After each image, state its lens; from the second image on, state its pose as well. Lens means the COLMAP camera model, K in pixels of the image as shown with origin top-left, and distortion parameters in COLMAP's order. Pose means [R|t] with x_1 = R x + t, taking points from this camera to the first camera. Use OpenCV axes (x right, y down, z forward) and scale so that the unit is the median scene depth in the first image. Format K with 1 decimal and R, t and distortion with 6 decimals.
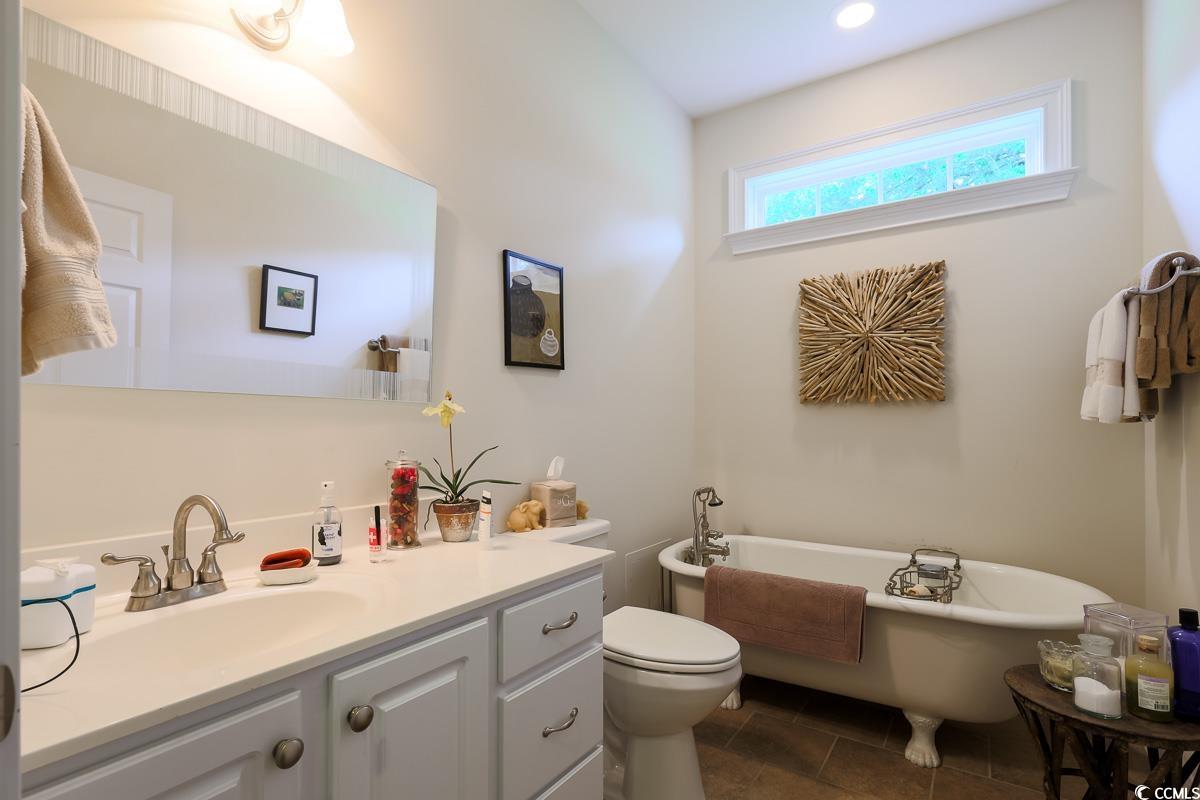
lens RADIAL K [[568.0, 0, 592.8], [0, 568.0, 408.5], [0, 0, 1]] dist [0.000504, -0.000985]
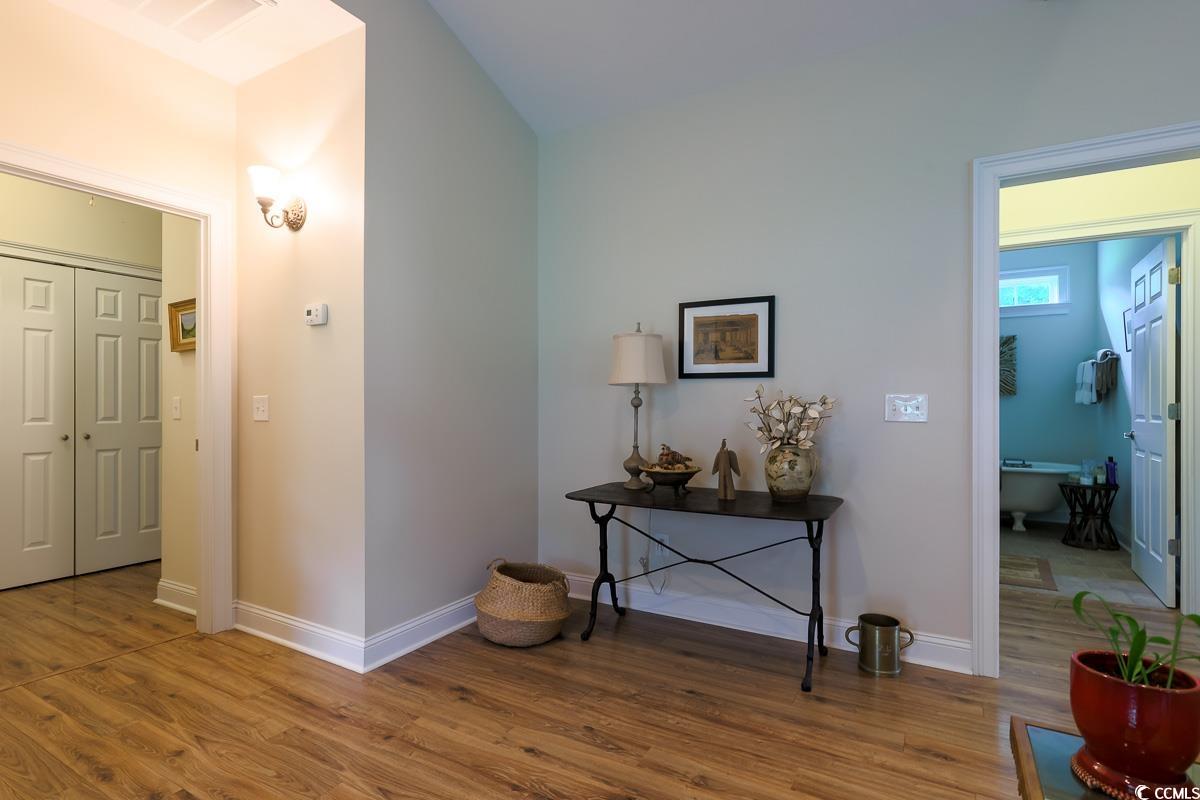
lens RADIAL K [[568.0, 0, 599.0], [0, 568.0, 398.3], [0, 0, 1]] dist [0.000504, -0.000985]
pose [[0.998019, -0.009750, 0.062154, -1.890137], [0.008674, 0.999808, 0.017554, -0.082855], [-0.062314, -0.016980, 0.997912, -1.872851]]
